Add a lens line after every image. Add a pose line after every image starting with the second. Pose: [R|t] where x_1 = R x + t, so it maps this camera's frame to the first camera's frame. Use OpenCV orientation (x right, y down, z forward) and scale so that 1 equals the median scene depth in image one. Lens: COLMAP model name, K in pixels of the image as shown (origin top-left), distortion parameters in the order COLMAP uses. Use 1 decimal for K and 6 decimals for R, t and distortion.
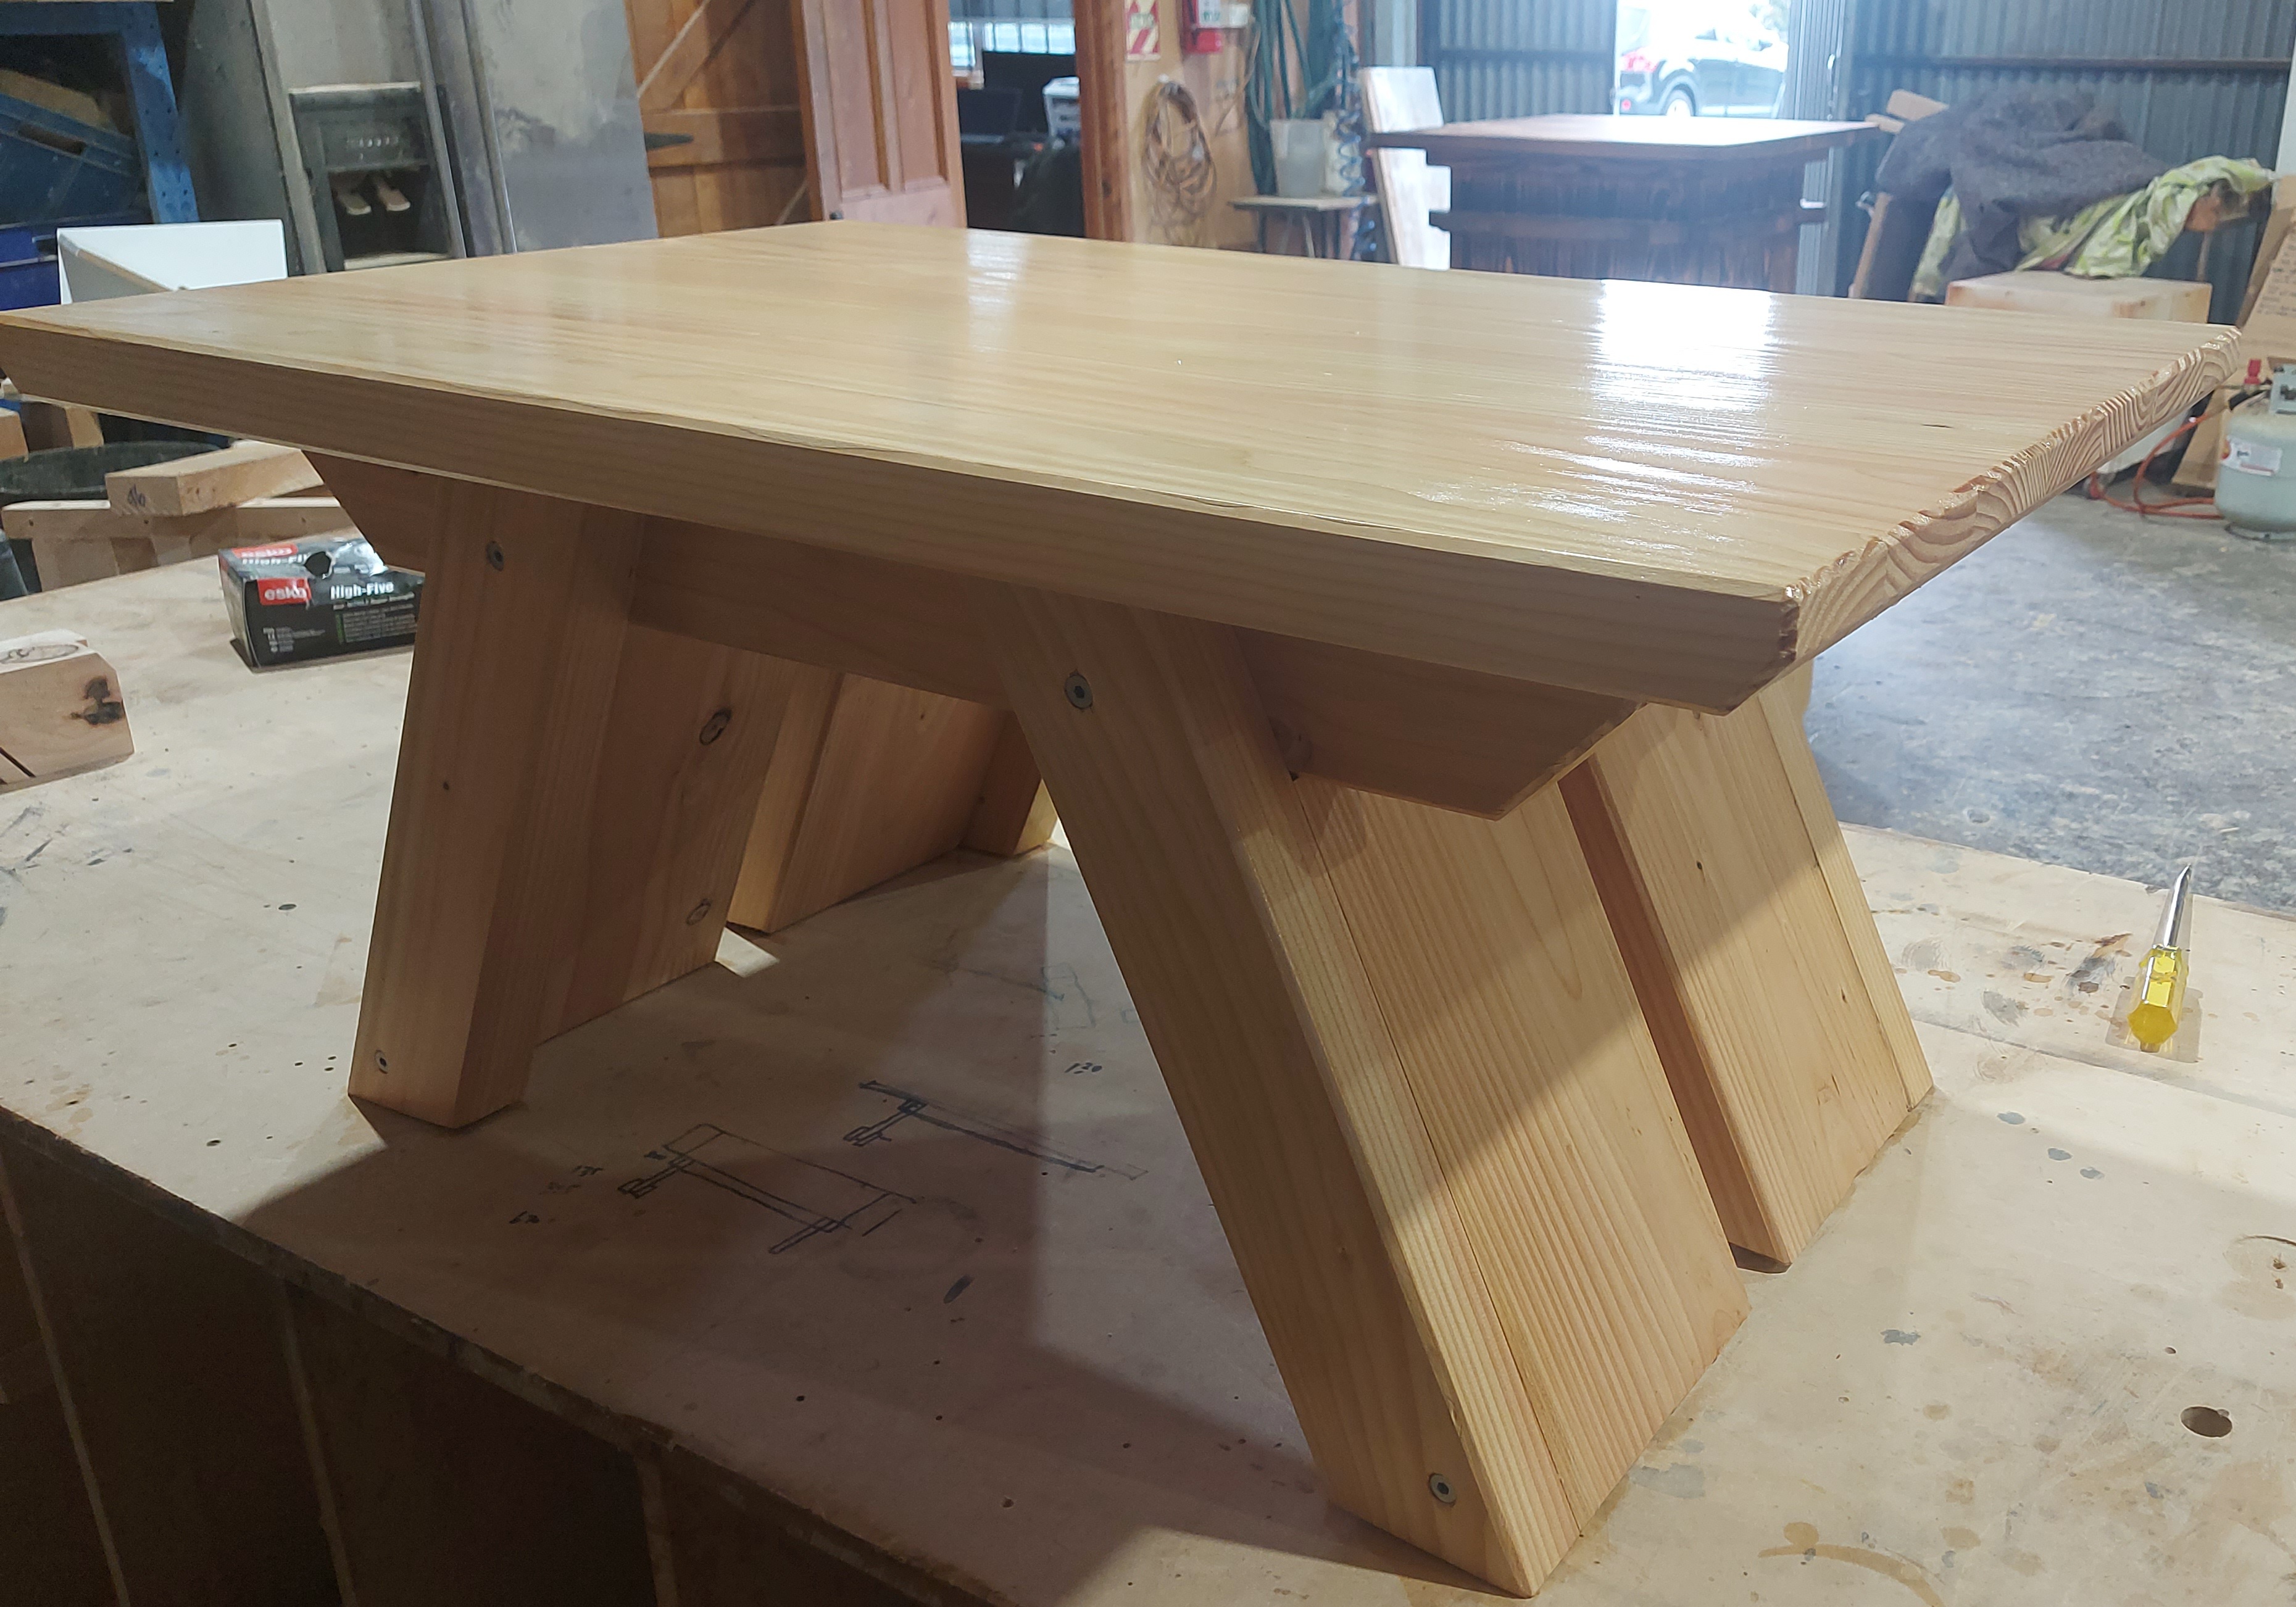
lens RADIAL K [[2192.4, 0, 1148.0], [0, 2192.4, 803.5], [0, 0, 1]] dist [0.020765, 0.005354]
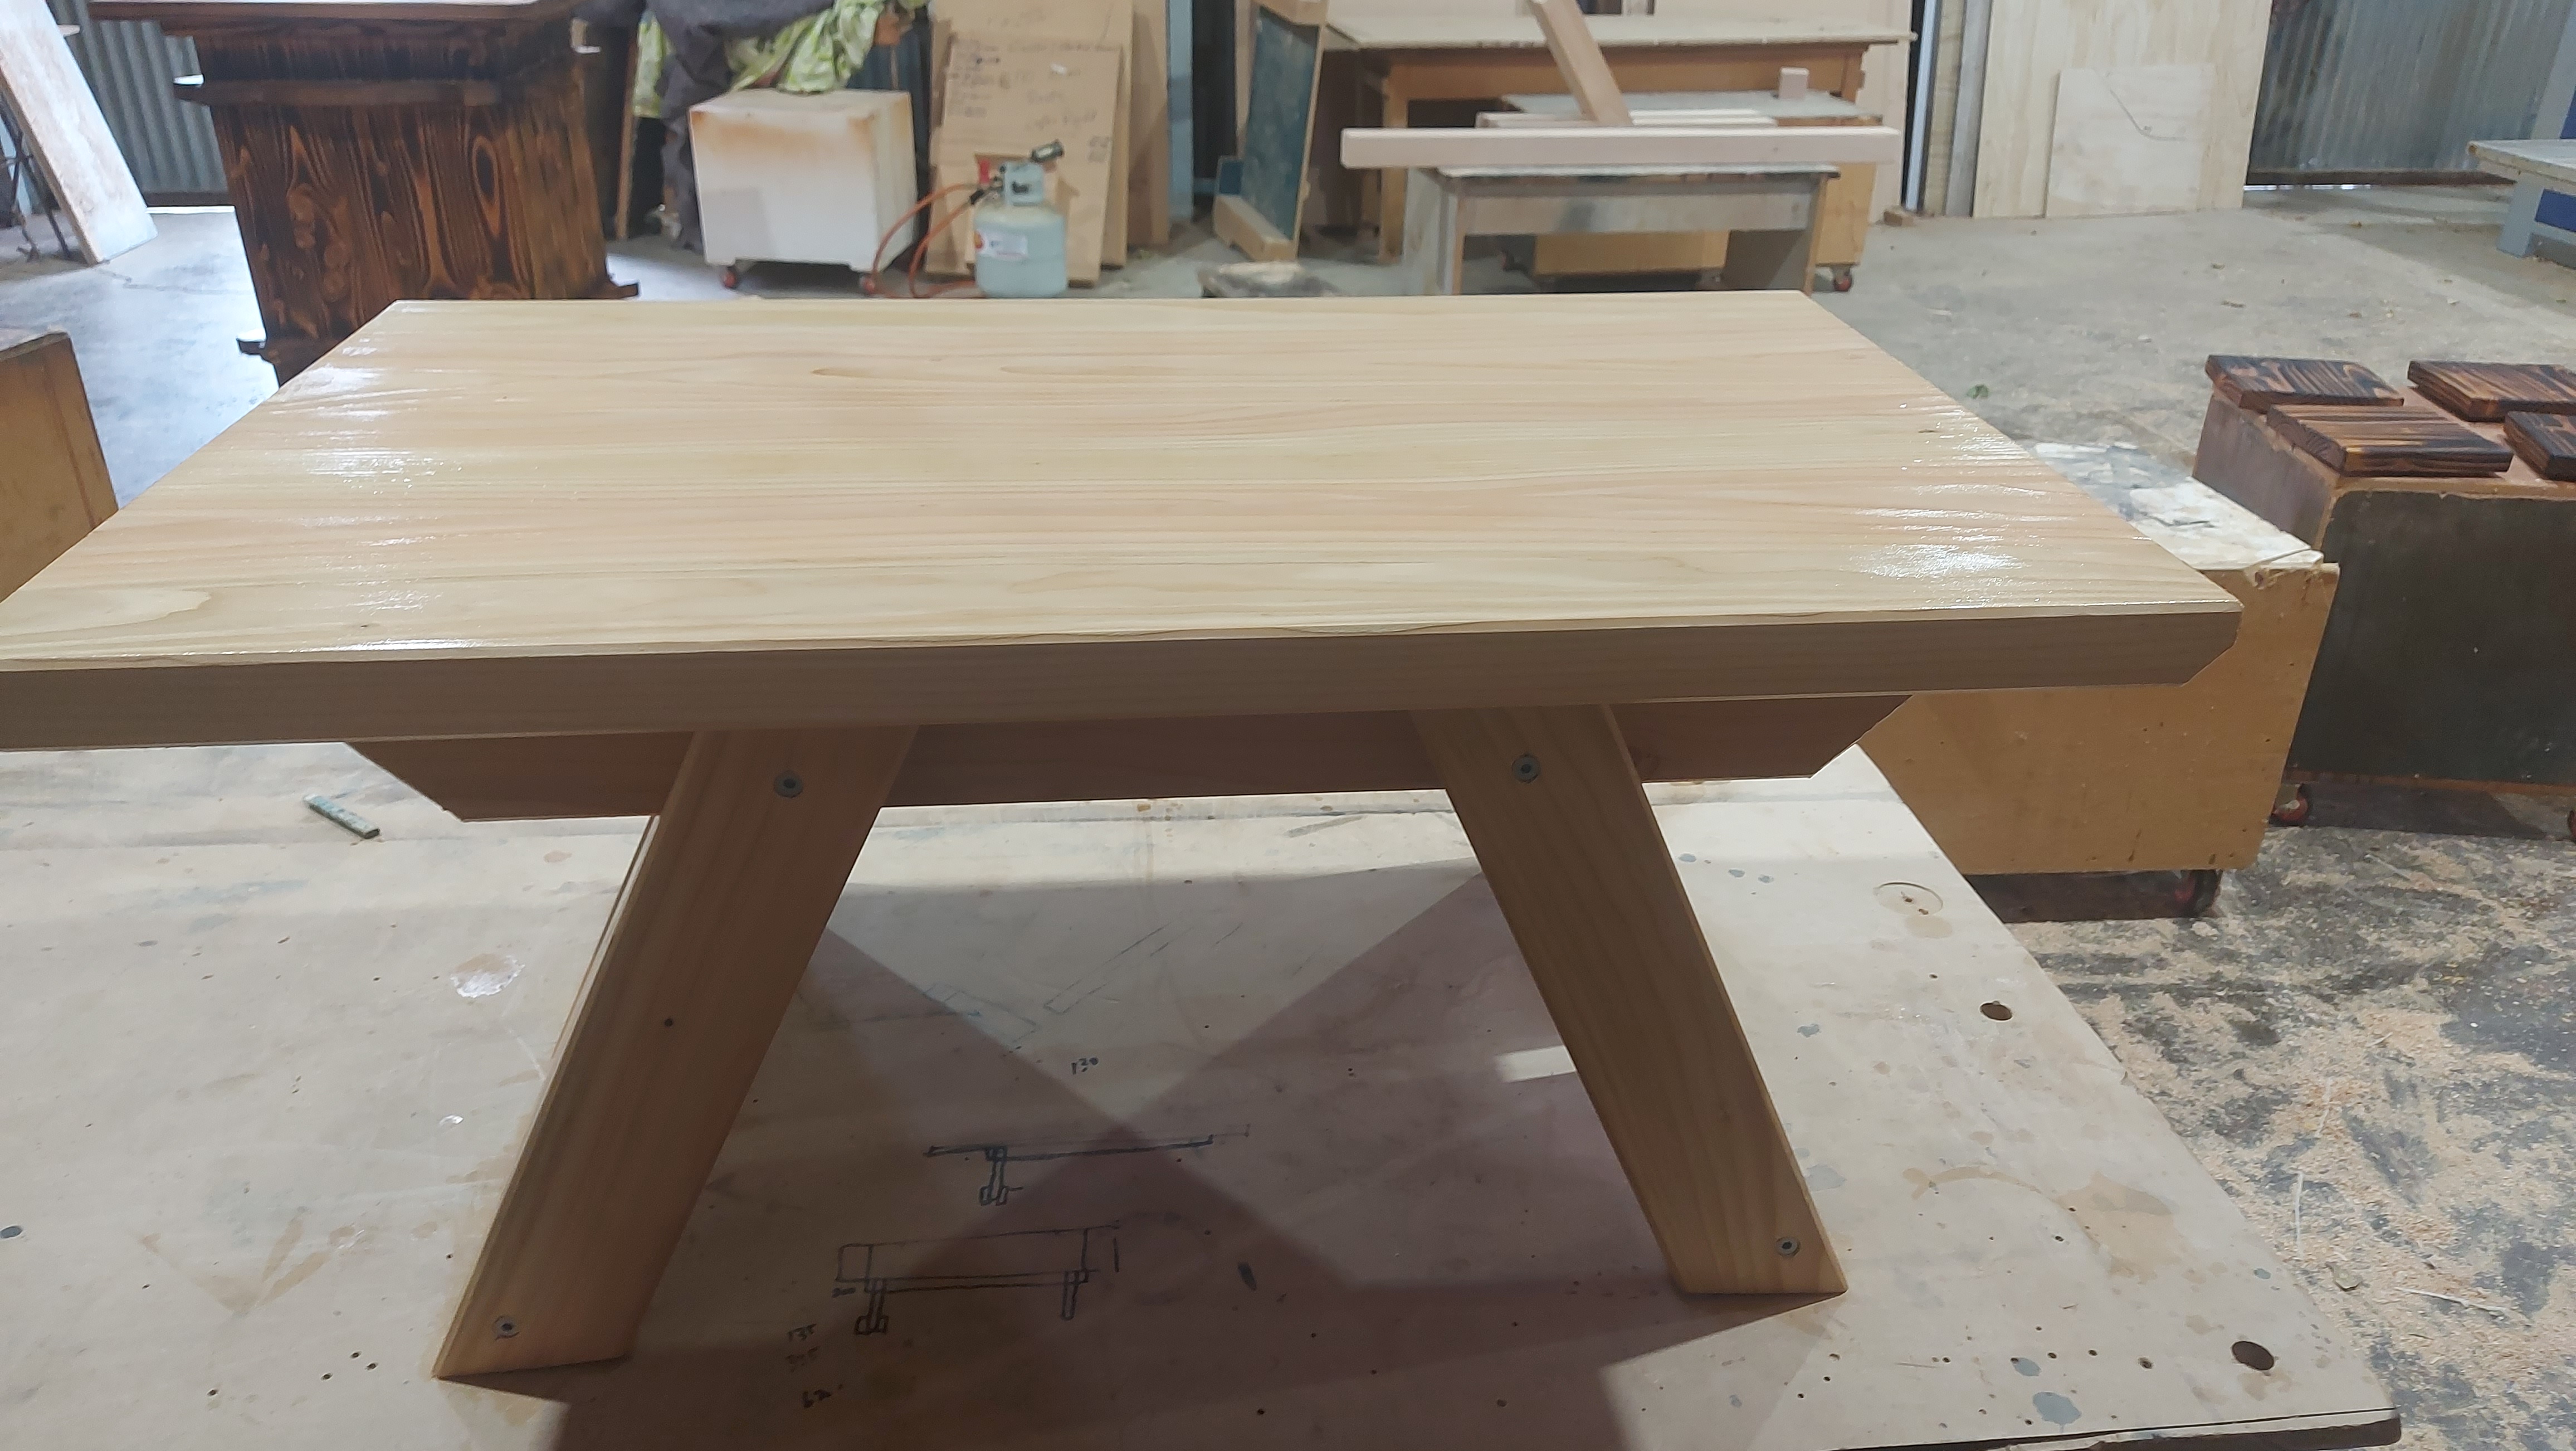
lens RADIAL K [[2089.4, 0, 1285.4], [0, 2089.4, 795.3], [0, 0, 1]] dist [0.030114, -0.003193]
pose [[0.756289, -0.284114, 0.589328, -0.114987], [0.220138, 0.958771, 0.179716, -0.038324], [-0.616090, -0.006184, 0.787651, 0.019989]]
